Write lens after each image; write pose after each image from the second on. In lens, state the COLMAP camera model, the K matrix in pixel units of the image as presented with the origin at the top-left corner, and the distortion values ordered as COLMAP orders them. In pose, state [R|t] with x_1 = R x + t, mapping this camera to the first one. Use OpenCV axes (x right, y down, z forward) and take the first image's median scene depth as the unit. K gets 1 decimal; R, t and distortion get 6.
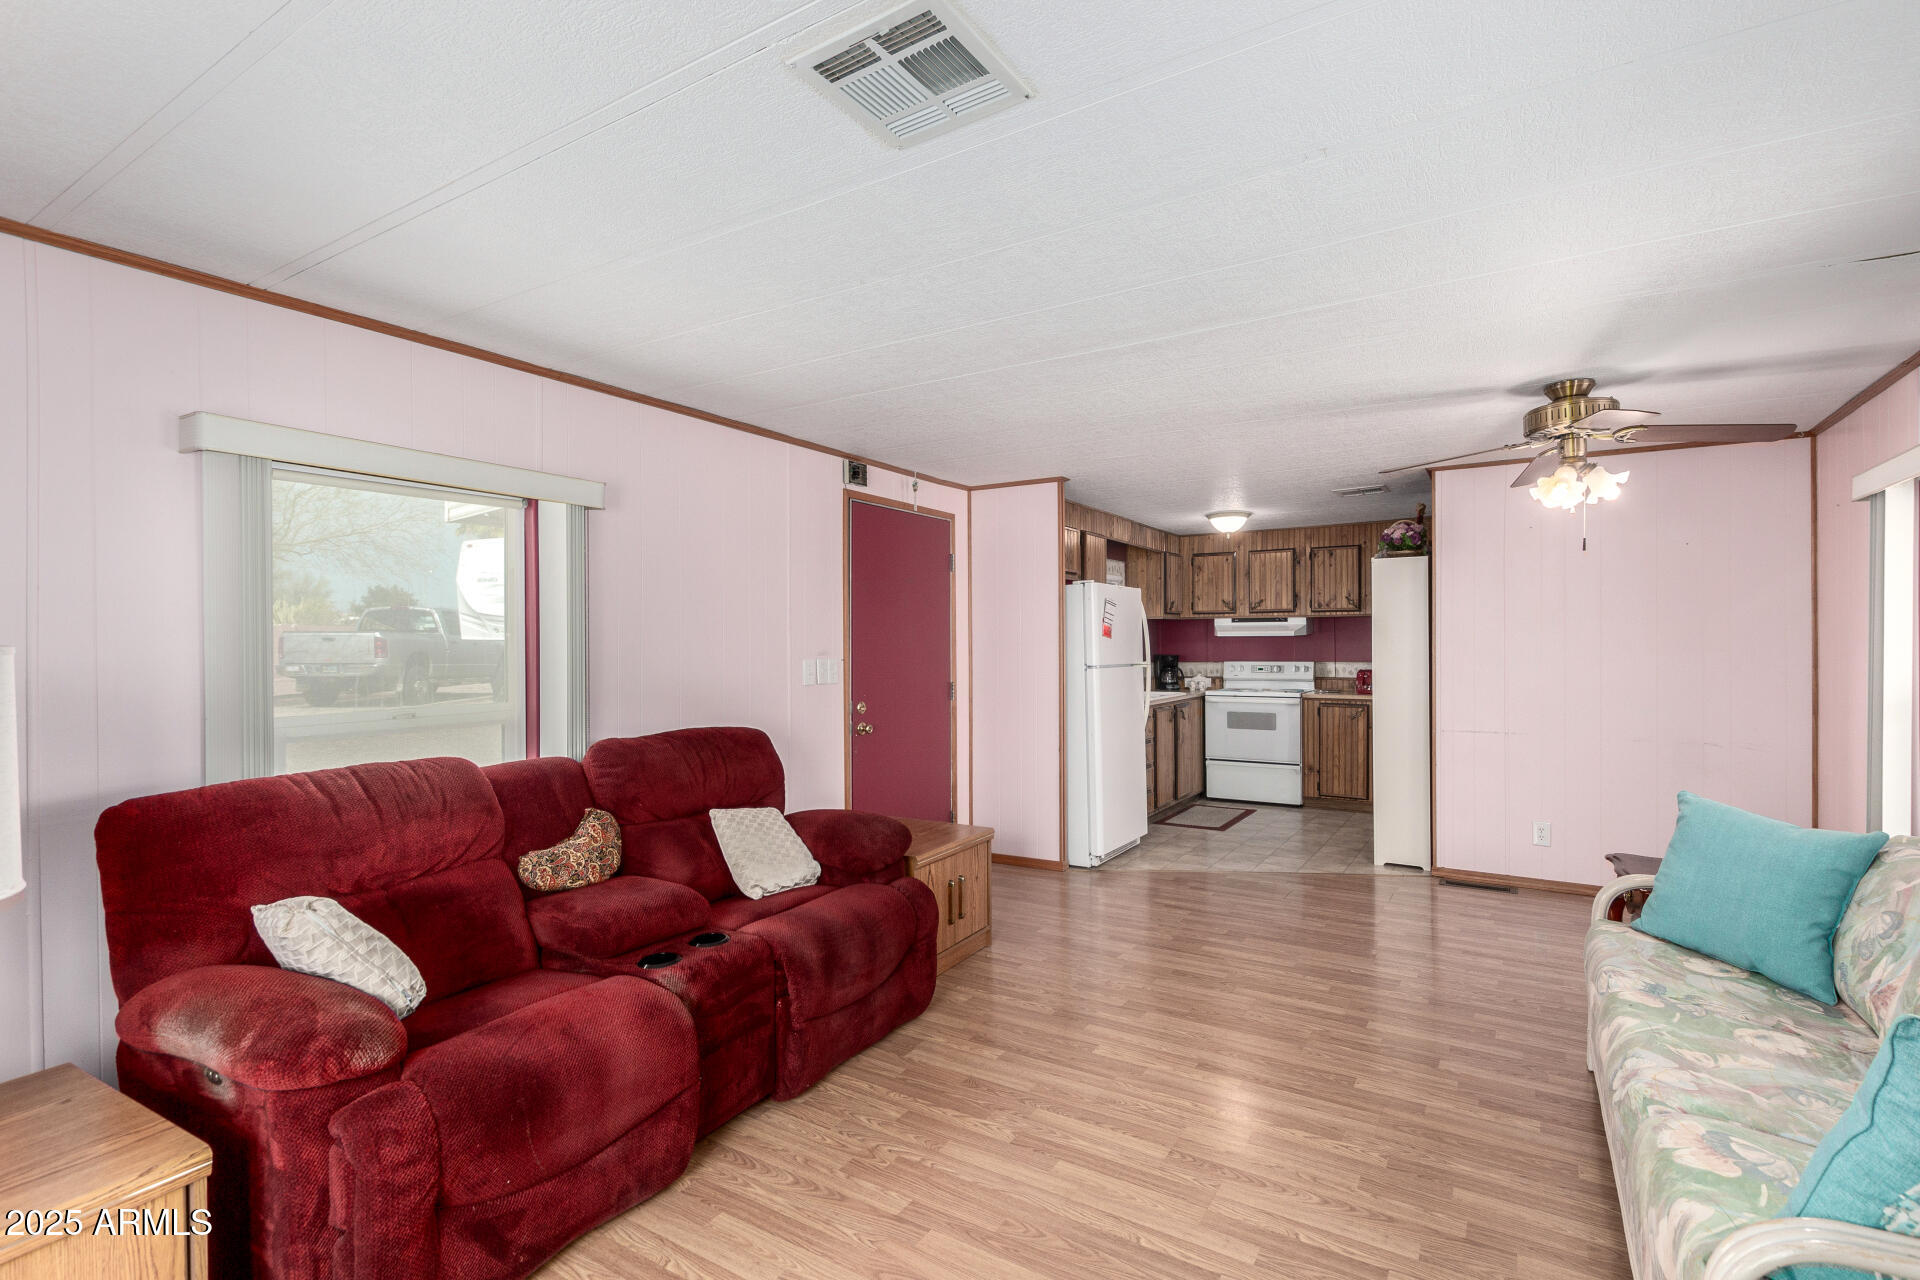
lens RADIAL K [[888.6, 0, 972.1], [0, 888.6, 640.3], [0, 0, 1]] dist [0.007922, -0.000530]
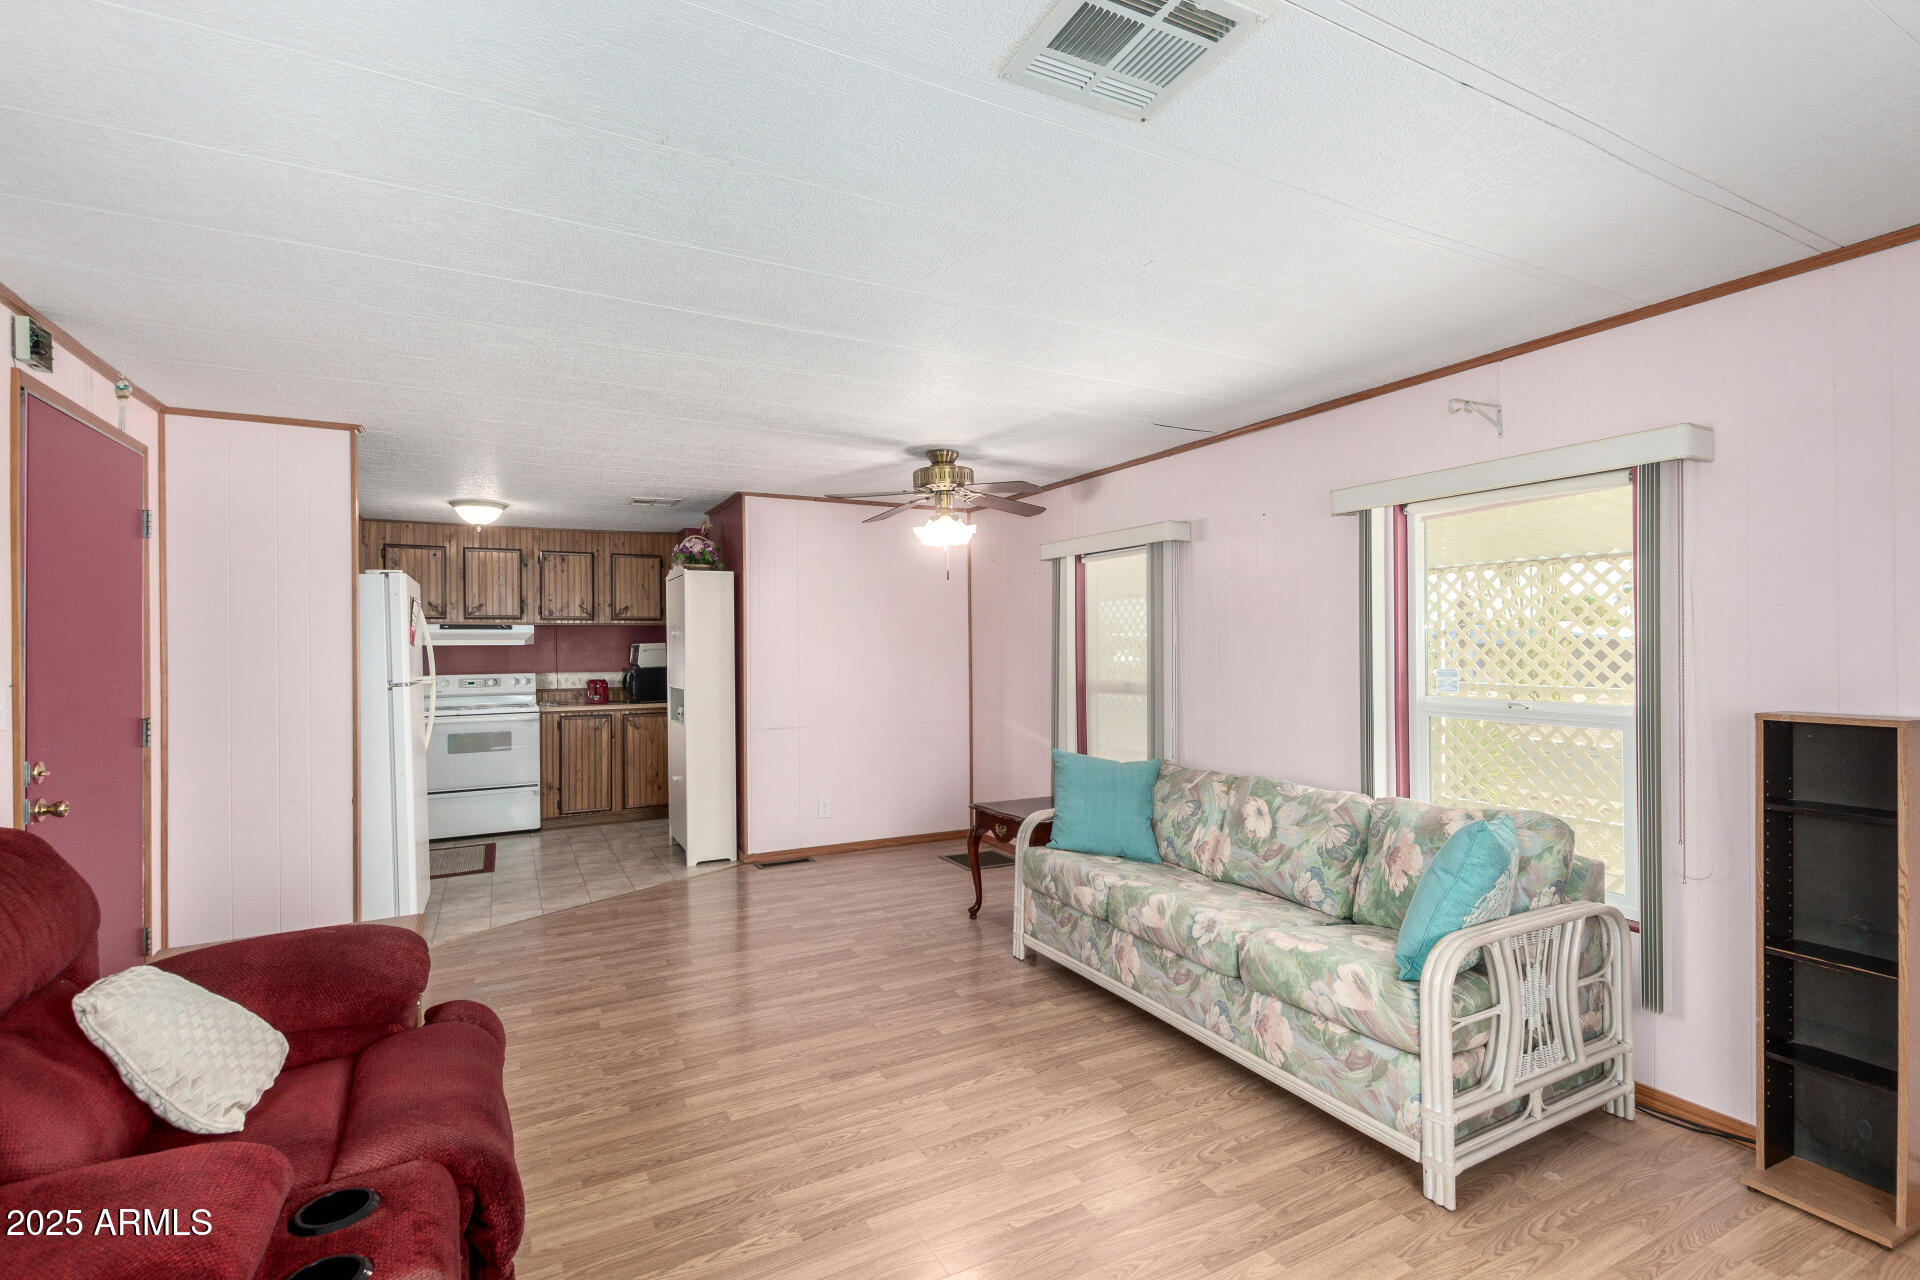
lens RADIAL K [[885.2, 0, 981.8], [0, 885.2, 645.2], [0, 0, 1]] dist [0.009136, -0.000198]
pose [[0.495616, 0.000702, 0.868542, -0.208597], [0.004260, 0.999986, -0.003239, 0.000017], [-0.868532, 0.005306, 0.495606, 0.146663]]
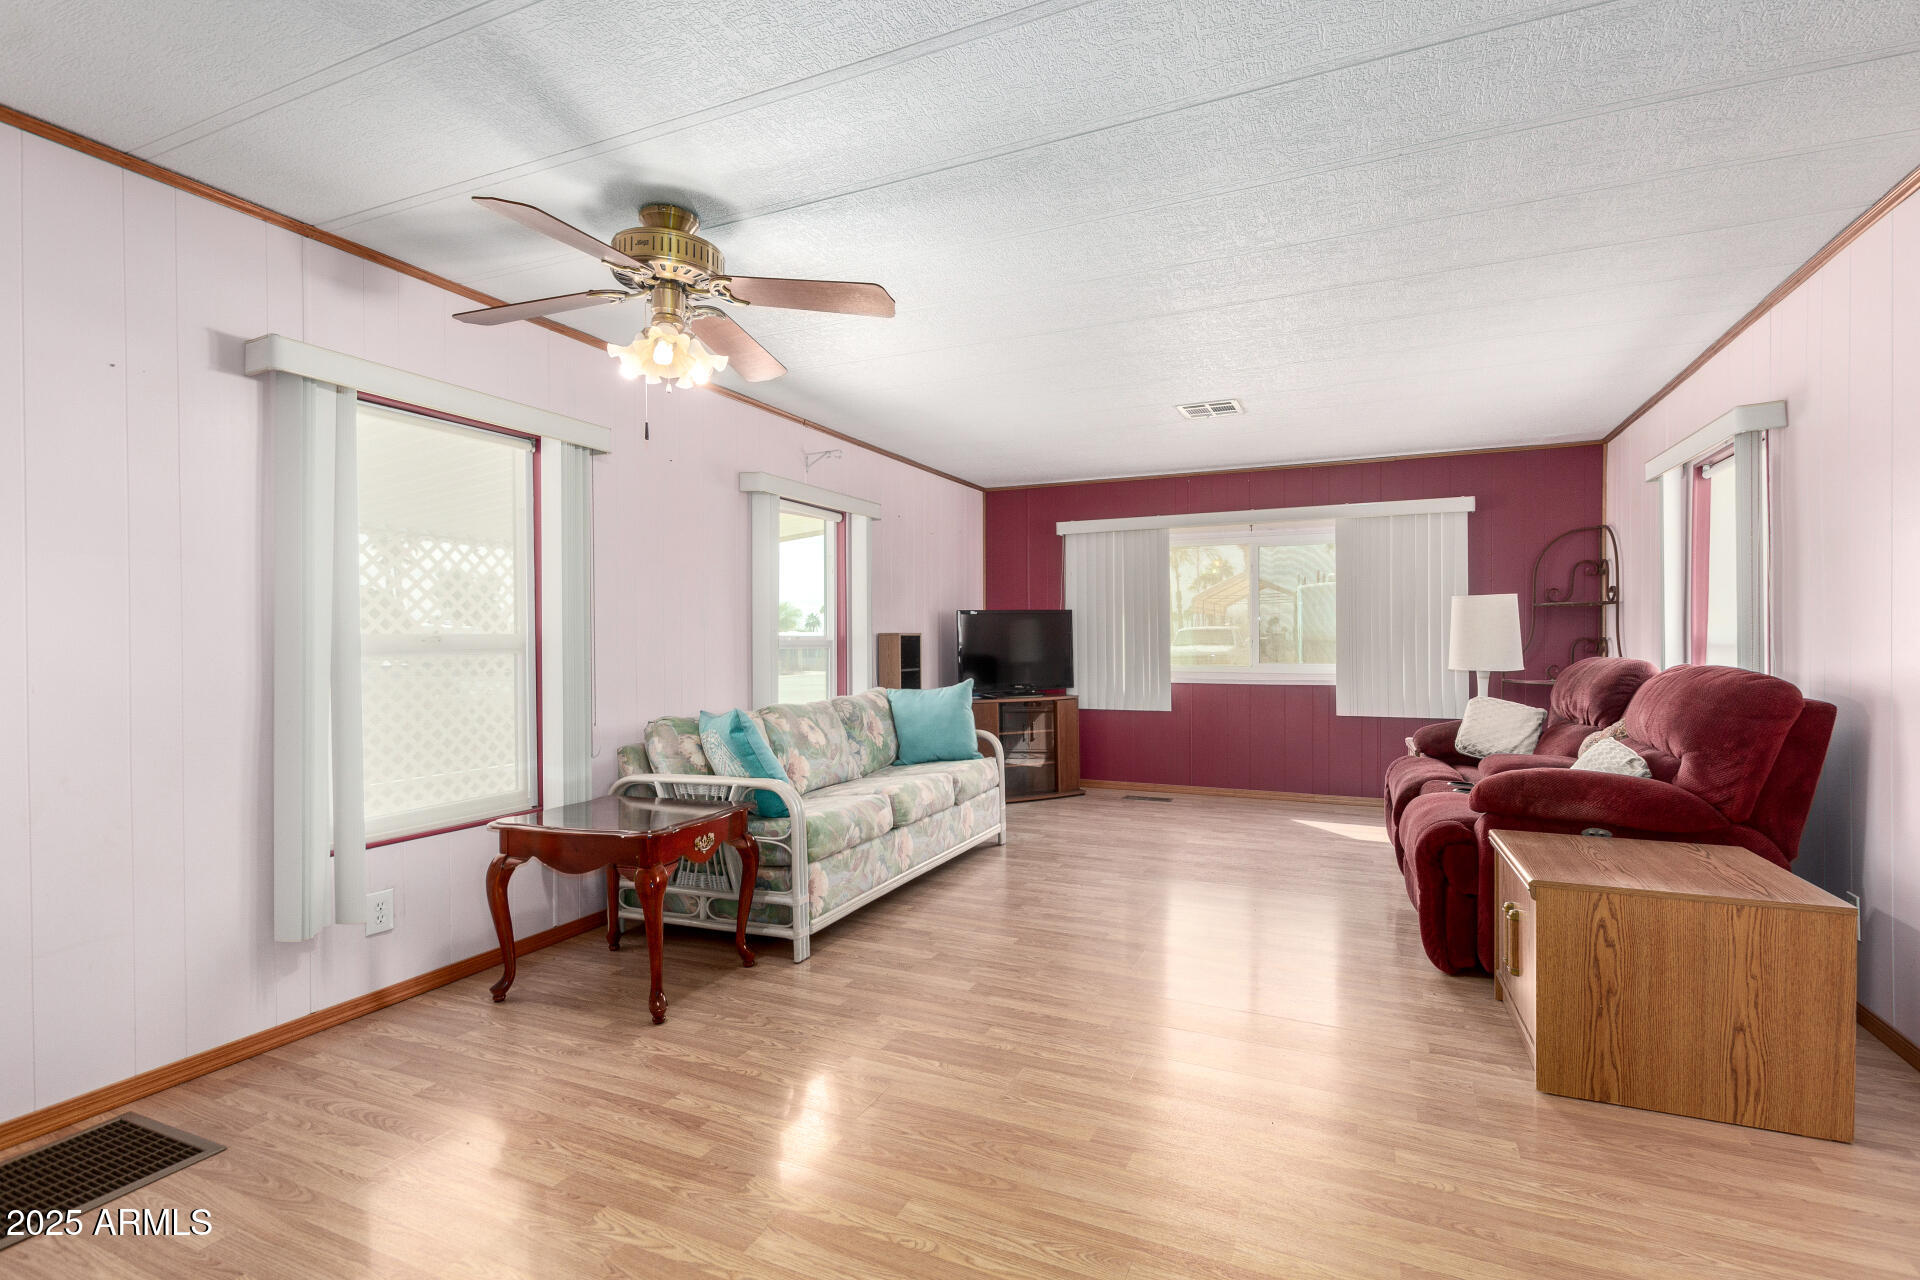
lens RADIAL K [[882.3, 0, 975.8], [0, 882.3, 647.8], [0, 0, 1]] dist [-0.000058, 0.026280]
pose [[-0.990731, 0.009294, -0.135518, 0.249038], [0.008336, 0.999936, 0.007635, 0.032584], [0.135580, 0.006434, -0.990746, 0.844862]]
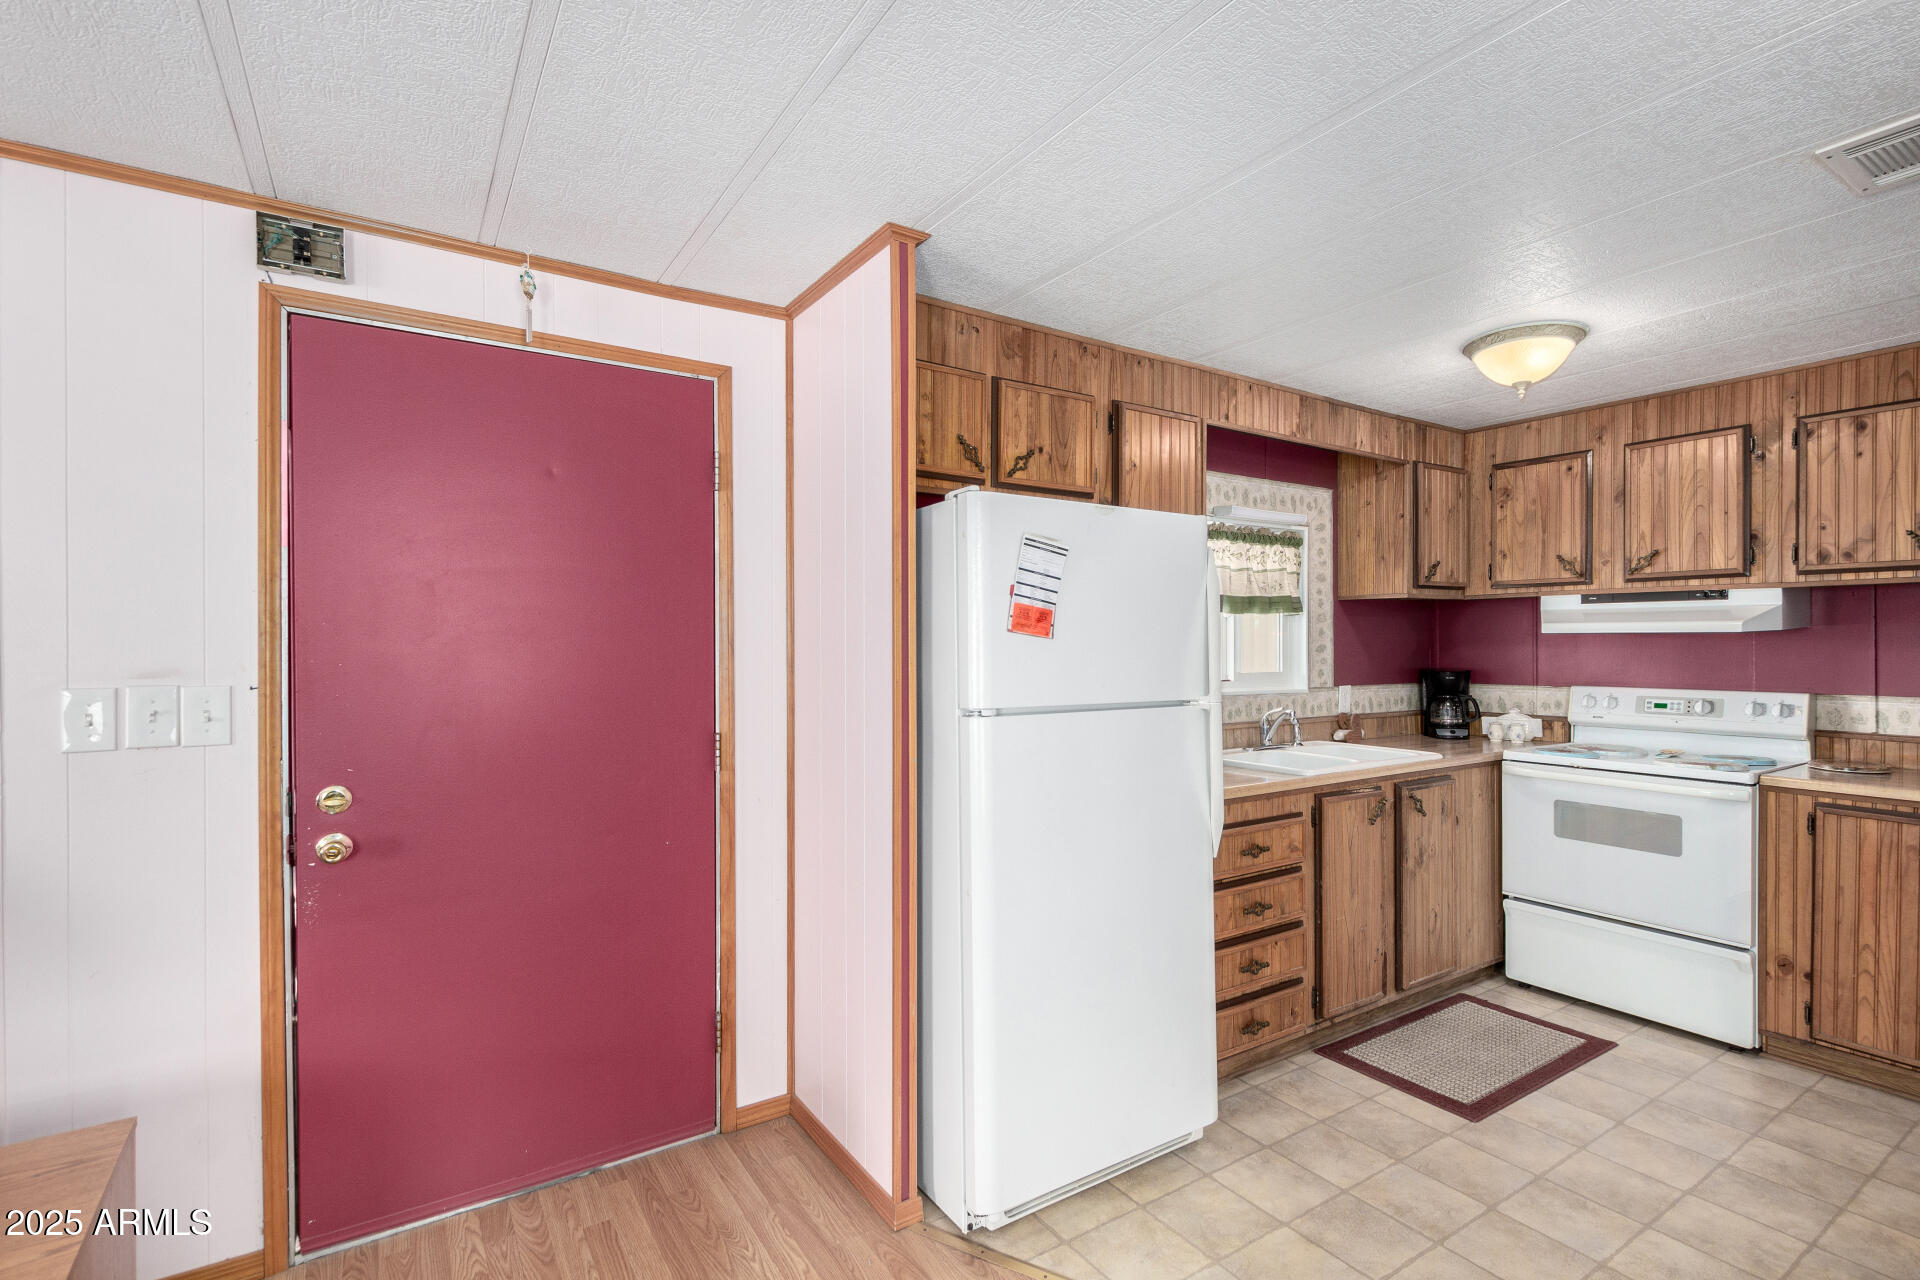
lens RADIAL K [[892.7, 0, 970.4], [0, 892.7, 645.0], [0, 0, 1]] dist [0.011169, -0.005863]
pose [[0.906337, 0.005706, -0.422516, 0.223110], [-0.001907, 0.999954, 0.009412, -0.002498], [0.422551, -0.007725, 0.906306, 0.490240]]
